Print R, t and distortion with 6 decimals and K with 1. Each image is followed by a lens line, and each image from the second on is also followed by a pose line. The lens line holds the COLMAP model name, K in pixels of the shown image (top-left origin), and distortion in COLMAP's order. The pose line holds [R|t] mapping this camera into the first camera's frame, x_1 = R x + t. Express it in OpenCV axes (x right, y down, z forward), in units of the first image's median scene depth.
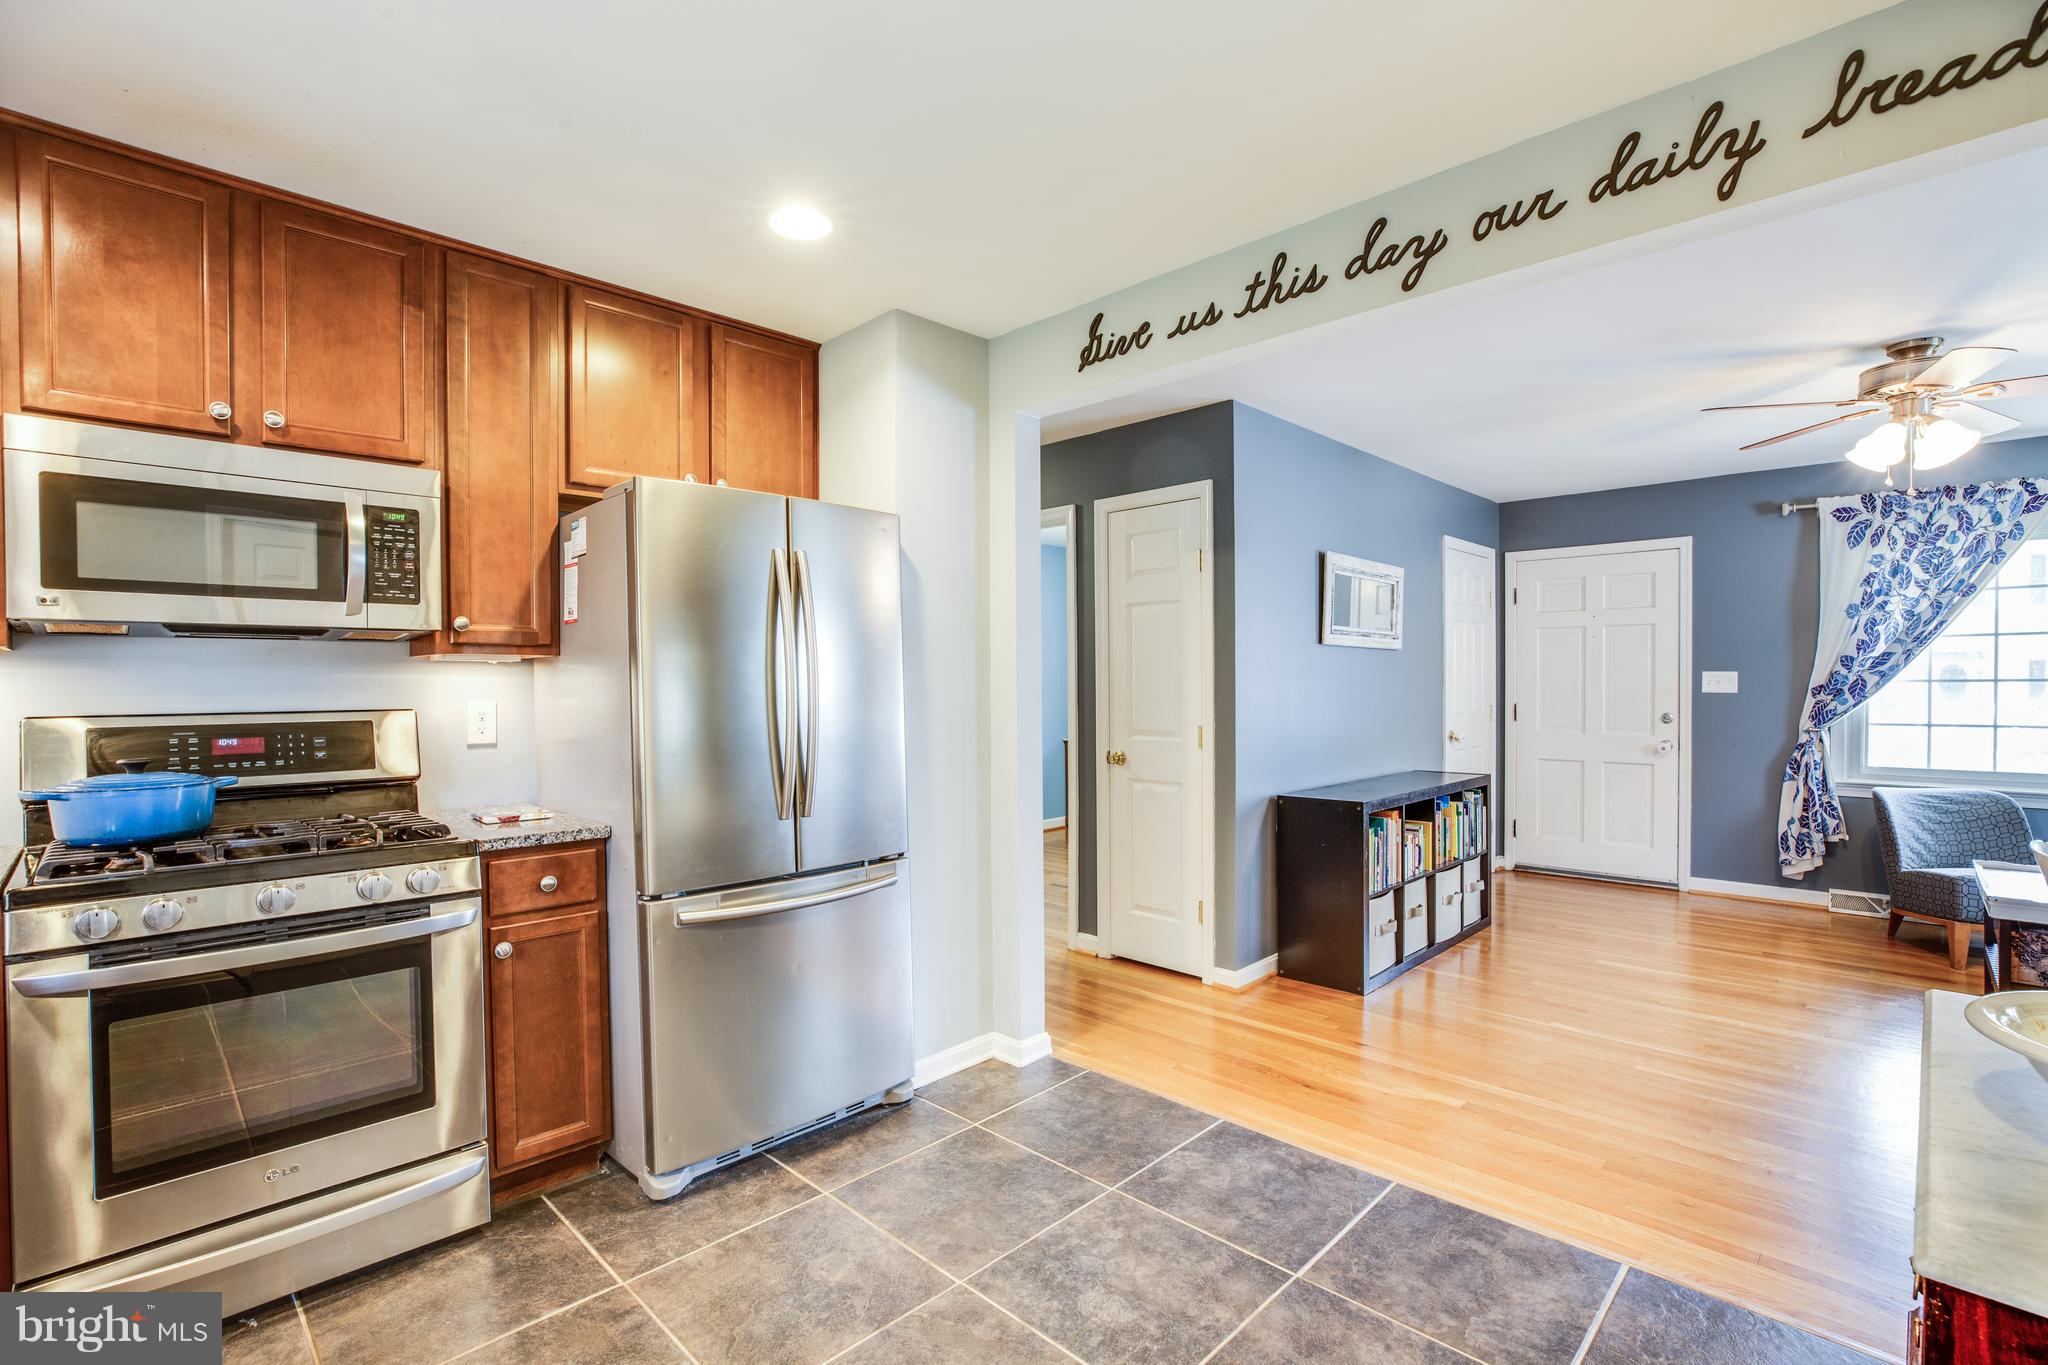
lens RADIAL K [[939.0, 0, 1024.5], [0, 939.0, 698.2], [0, 0, 1]] dist [-0.041745, 0.013247]
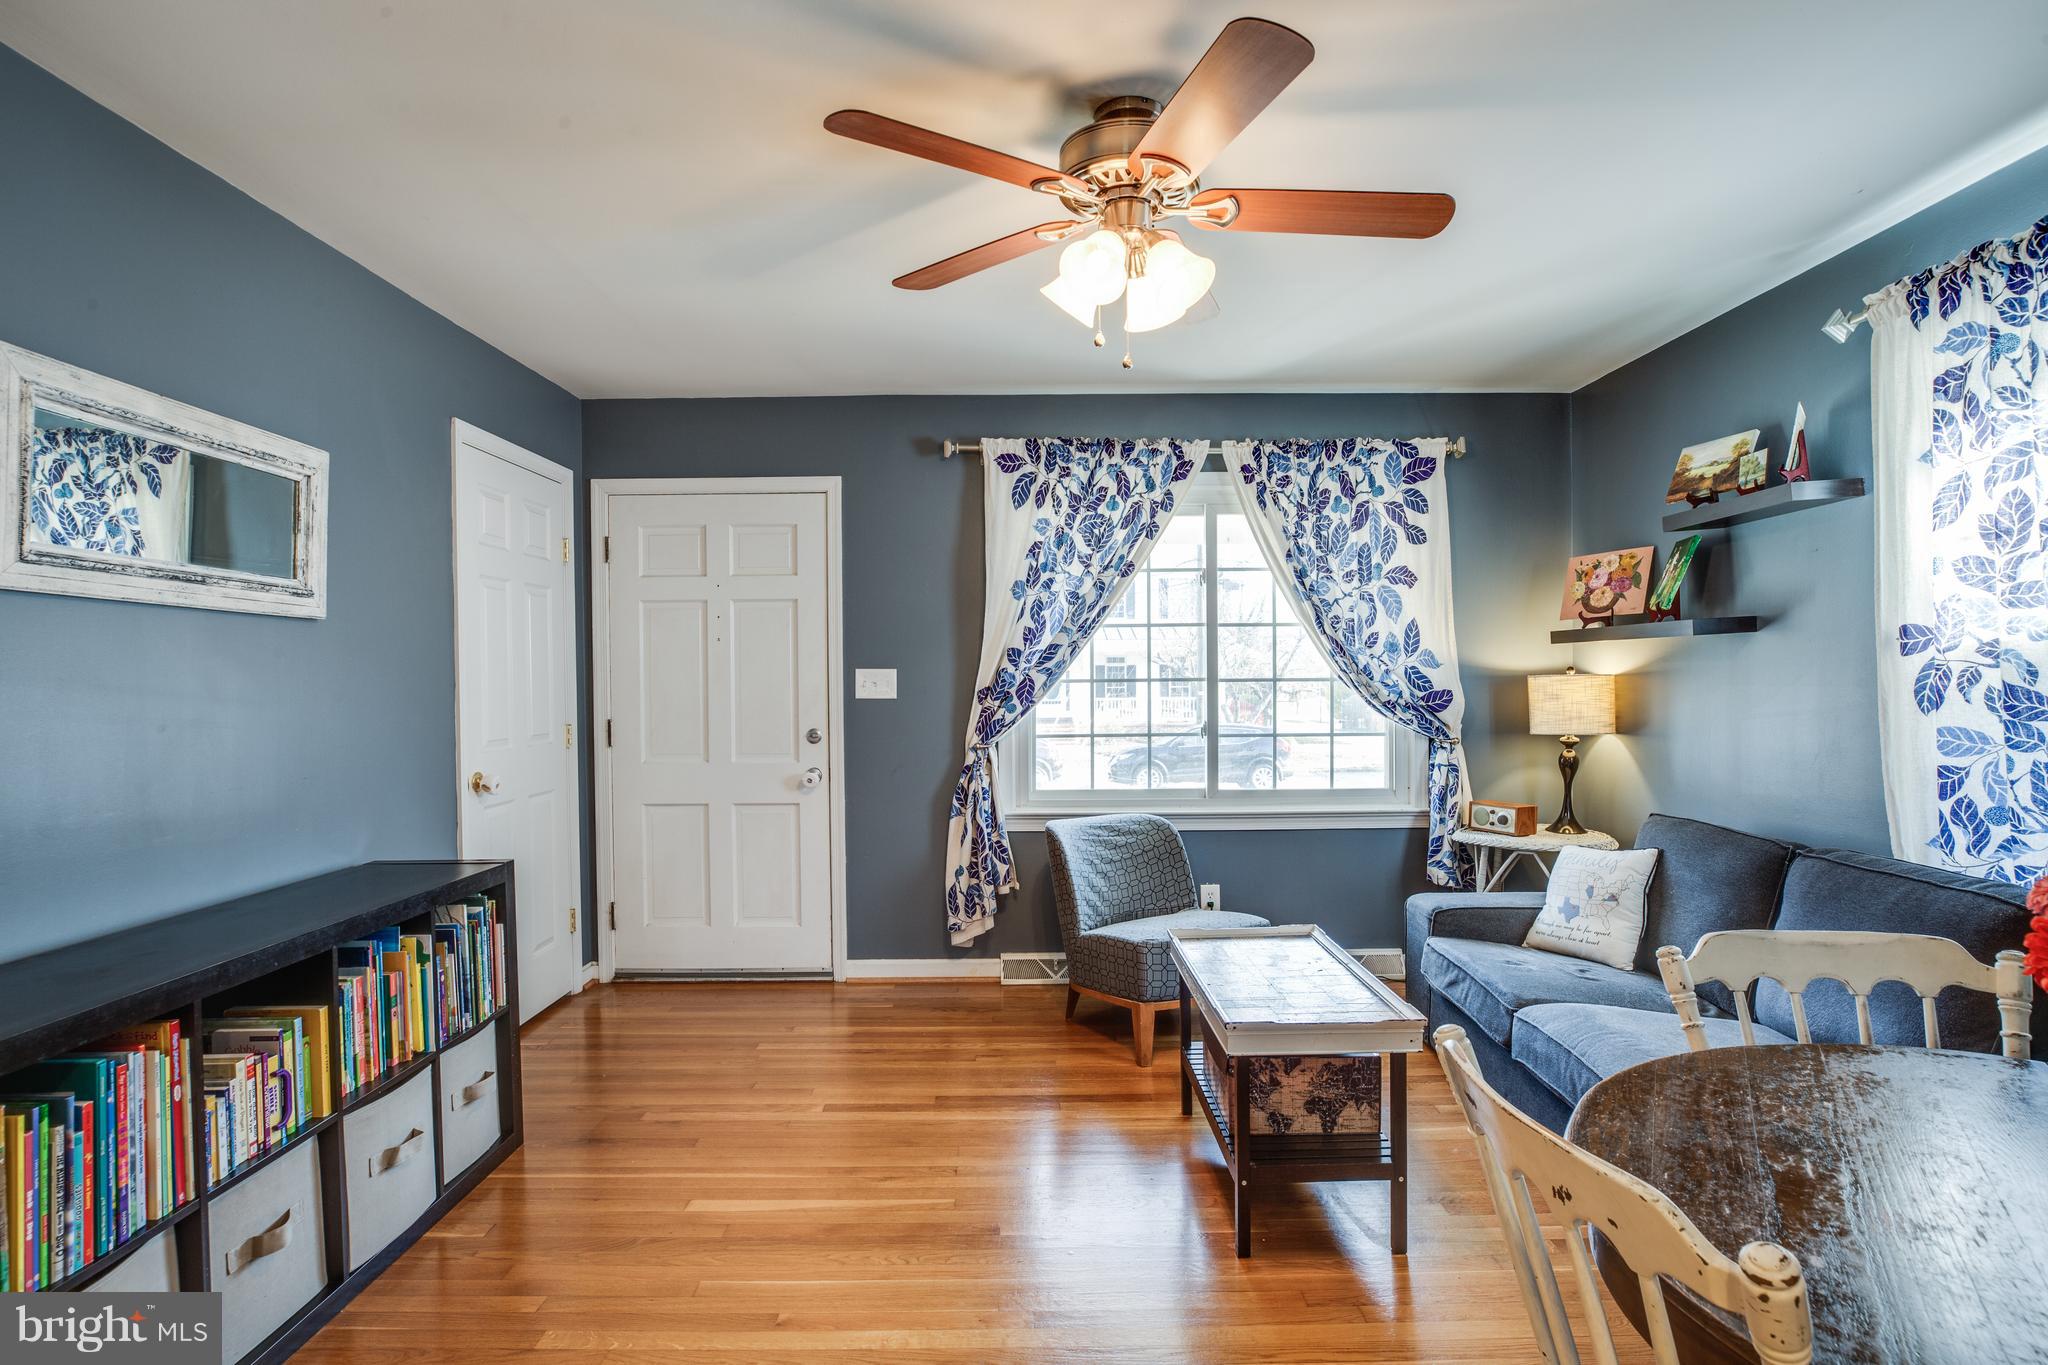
lens RADIAL K [[939.0, 0, 1022.2], [0, 939.0, 681.2], [0, 0, 1]] dist [-0.041745, 0.013247]
pose [[0.708029, -0.001596, 0.706182, 0.354953], [0.017248, 0.999738, -0.015034, -0.007081], [-0.705973, 0.022824, 0.707871, 0.447014]]
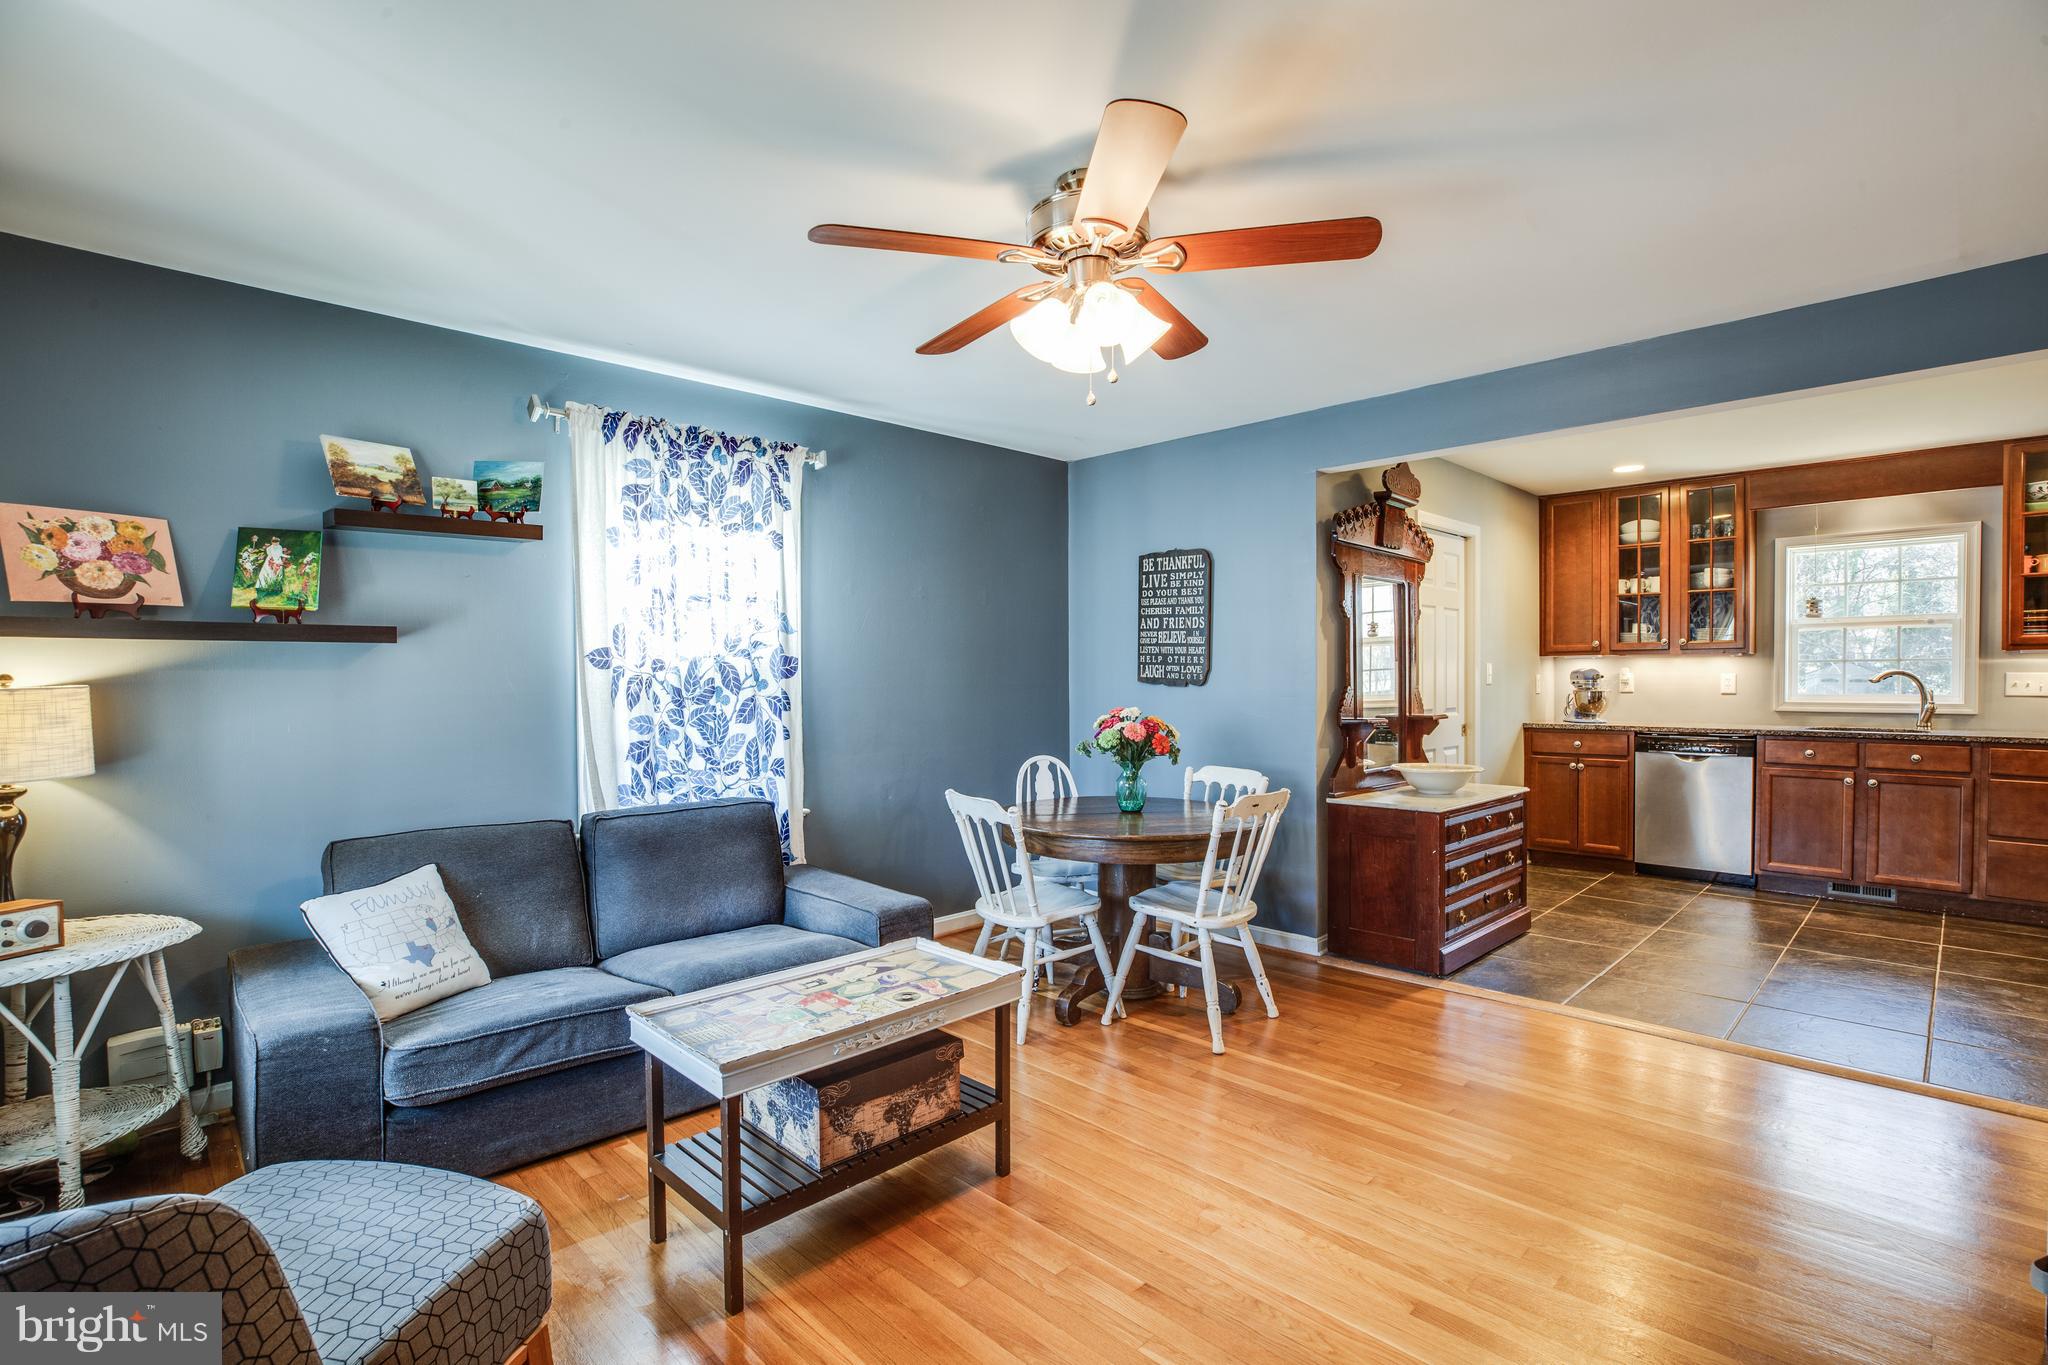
lens RADIAL K [[939.0, 0, 1036.5], [0, 939.0, 694.9], [0, 0, 1]] dist [-0.041745, 0.013247]
pose [[-0.999622, 0.013557, 0.023908, 0.705685], [0.014528, 0.999056, 0.040936, -0.025874], [-0.023330, 0.041268, -0.998876, 1.214876]]
